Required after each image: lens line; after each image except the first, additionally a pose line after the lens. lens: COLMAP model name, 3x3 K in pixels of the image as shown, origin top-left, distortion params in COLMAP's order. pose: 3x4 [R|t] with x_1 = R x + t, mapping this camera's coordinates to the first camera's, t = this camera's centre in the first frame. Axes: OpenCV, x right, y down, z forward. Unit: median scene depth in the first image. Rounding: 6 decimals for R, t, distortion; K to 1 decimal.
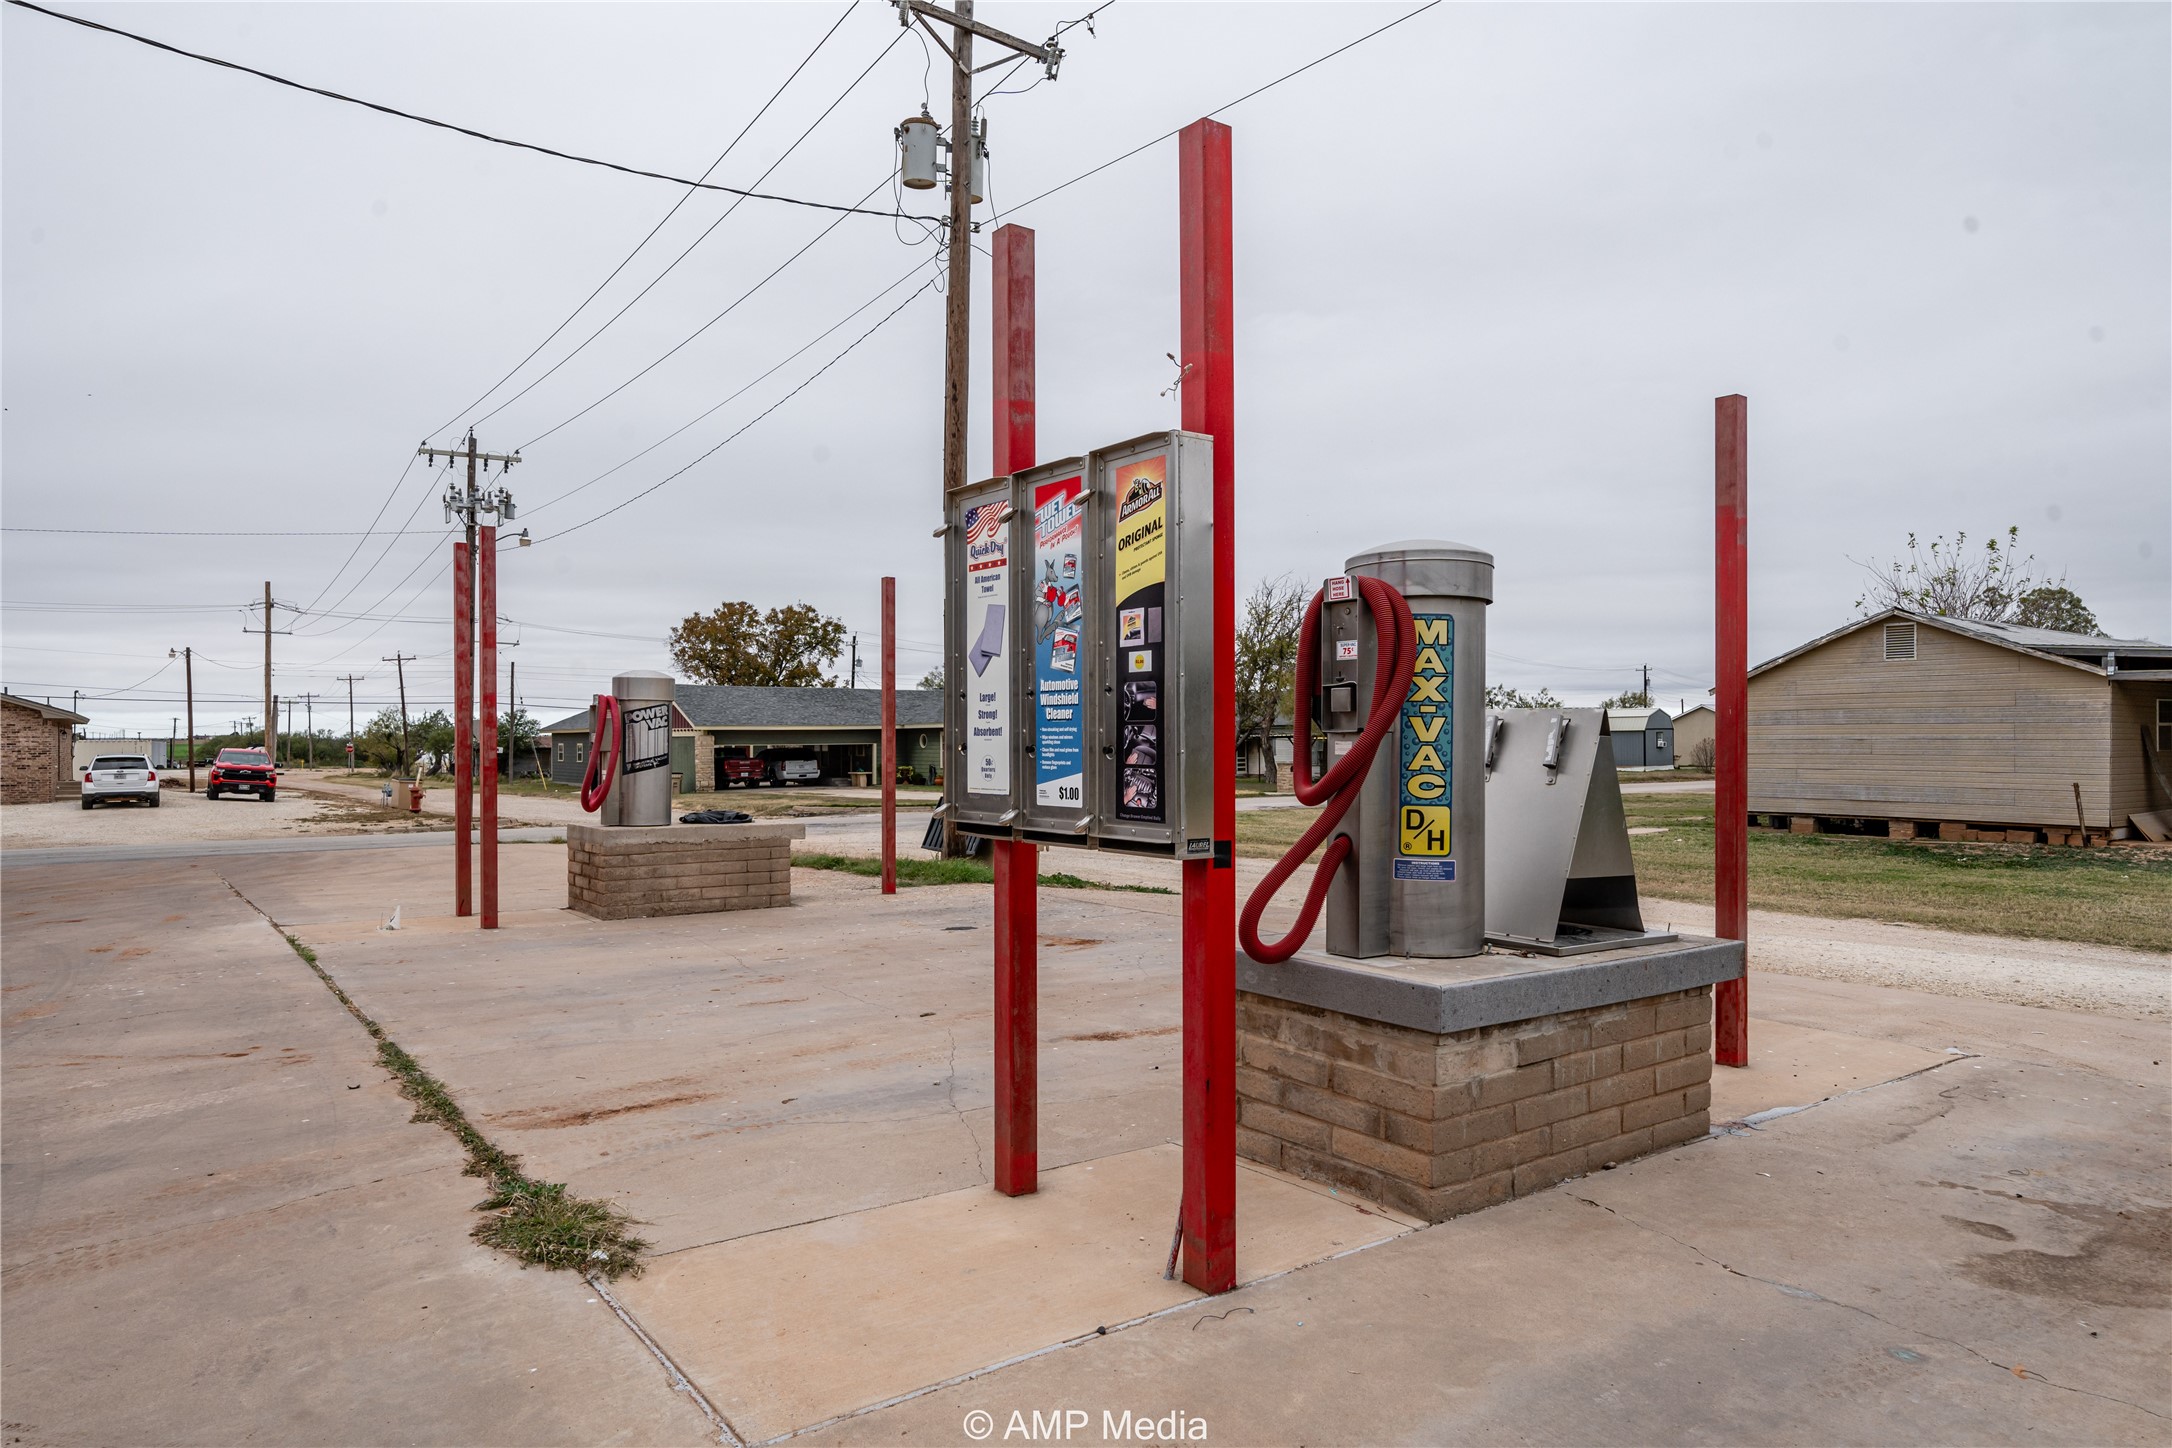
lens RADIAL K [[1309.1, 0, 1072.0], [0, 1309.1, 729.7], [0, 0, 1]] dist [0.004447, -0.002060]
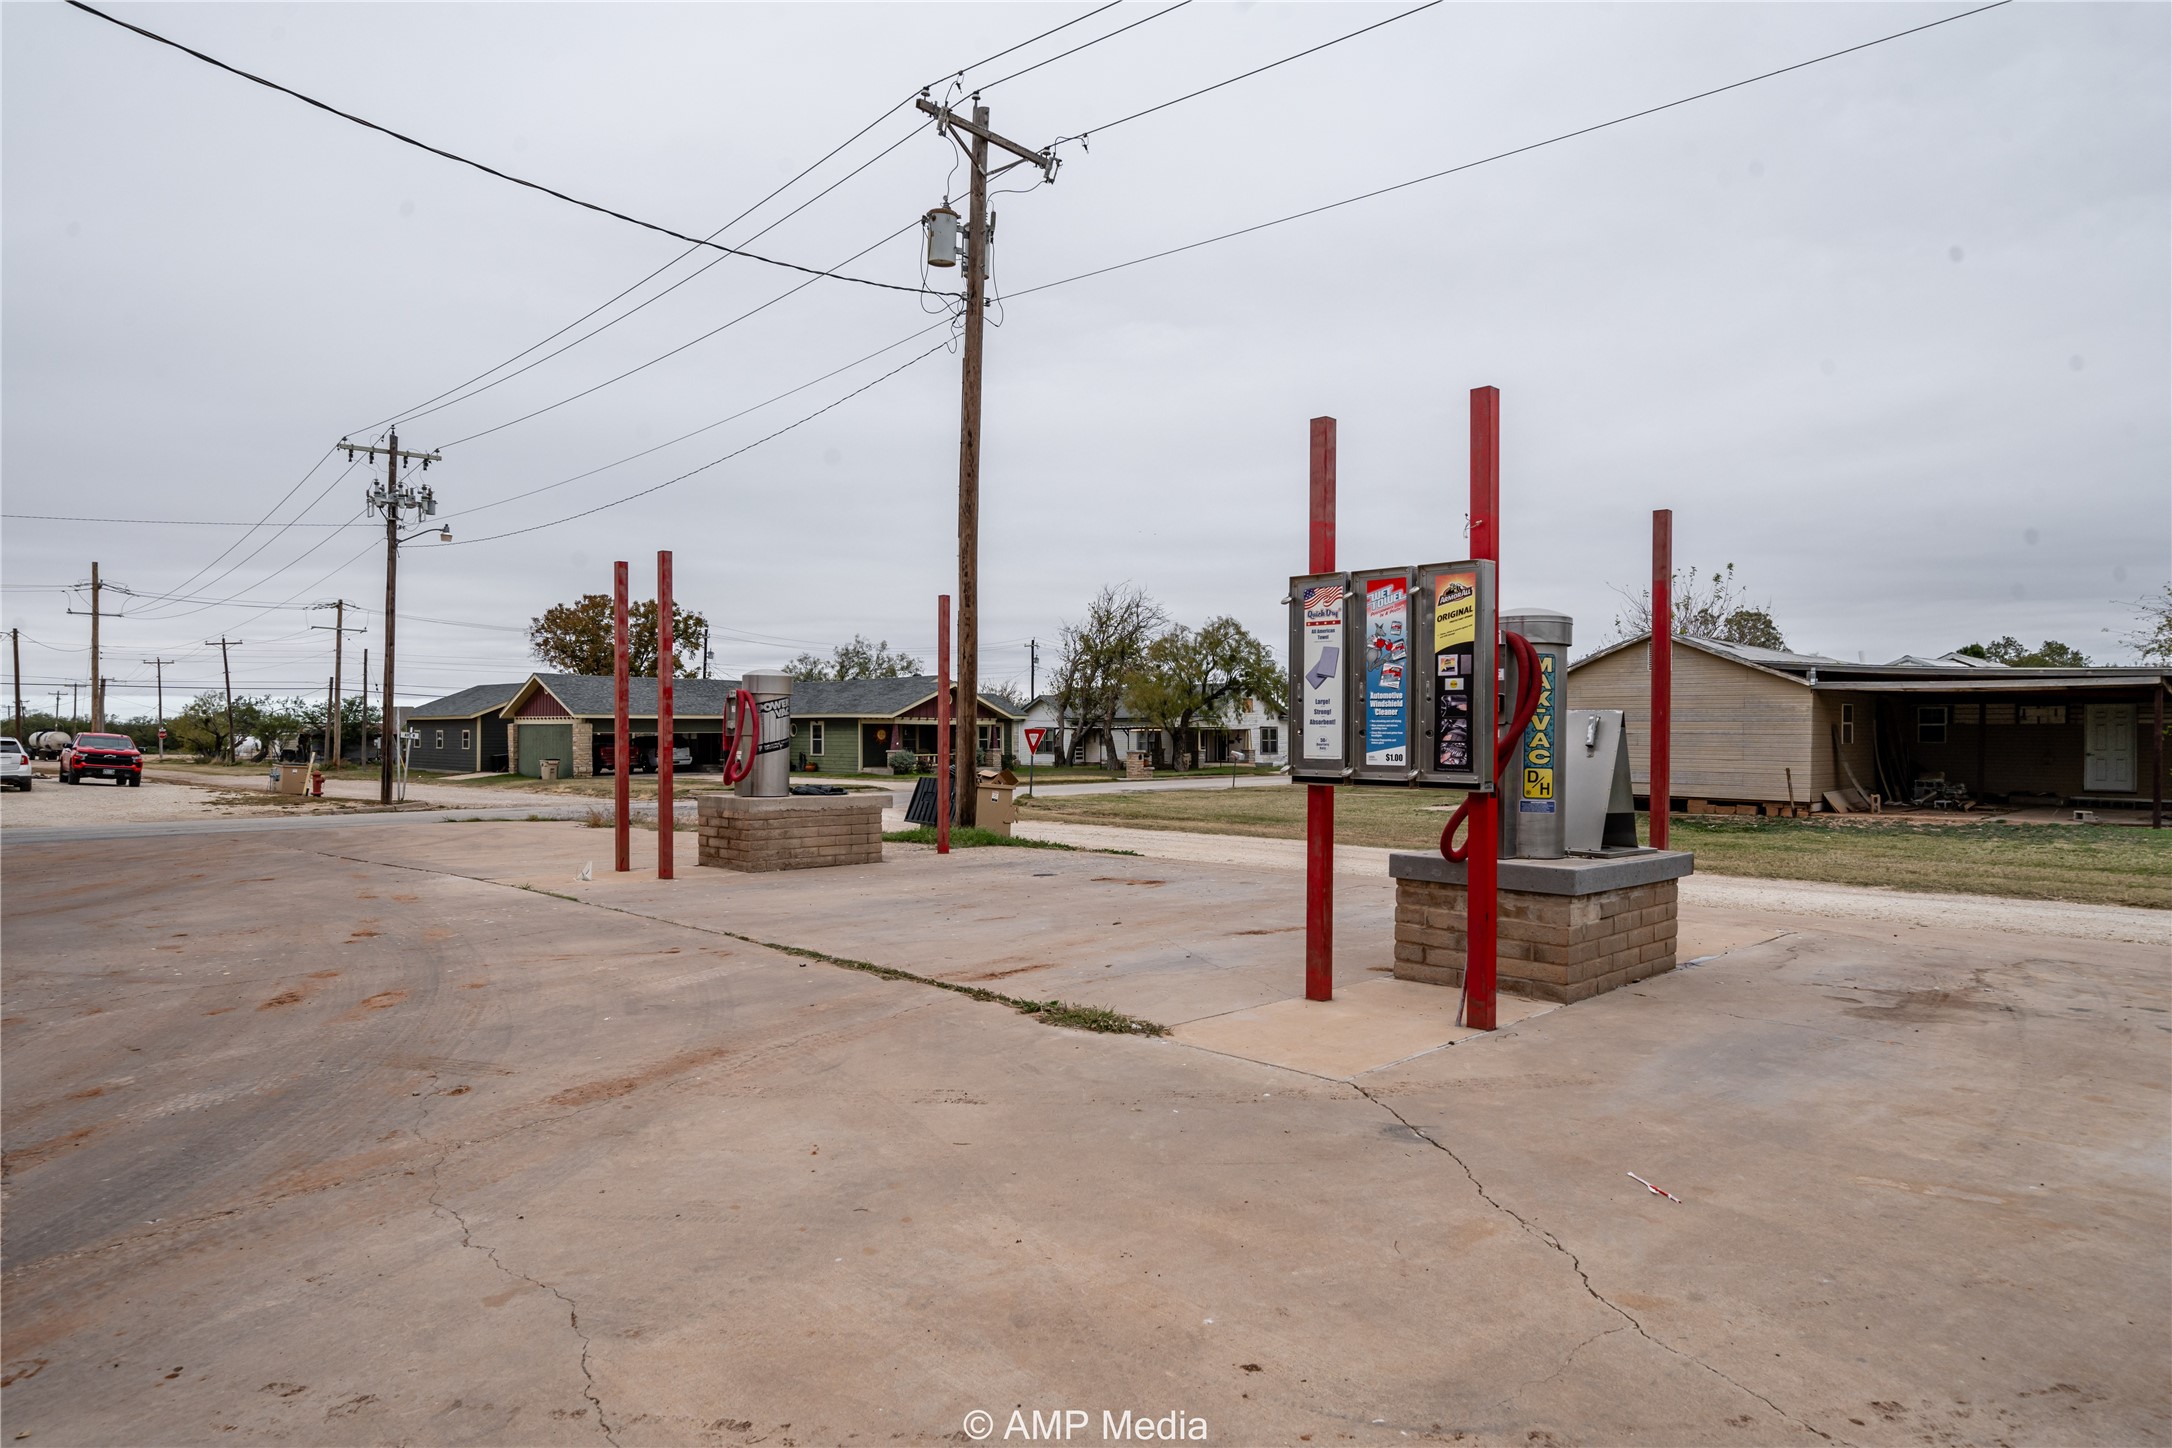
lens RADIAL K [[1309.1, 0, 1023.2], [0, 1309.1, 729.3], [0, 0, 1]] dist [0.004447, -0.002060]
pose [[0.987194, 0.006887, 0.159379, -0.263638], [-0.007865, 0.999954, 0.005503, 0.001679], [-0.159333, -0.006686, 0.987202, -0.222773]]
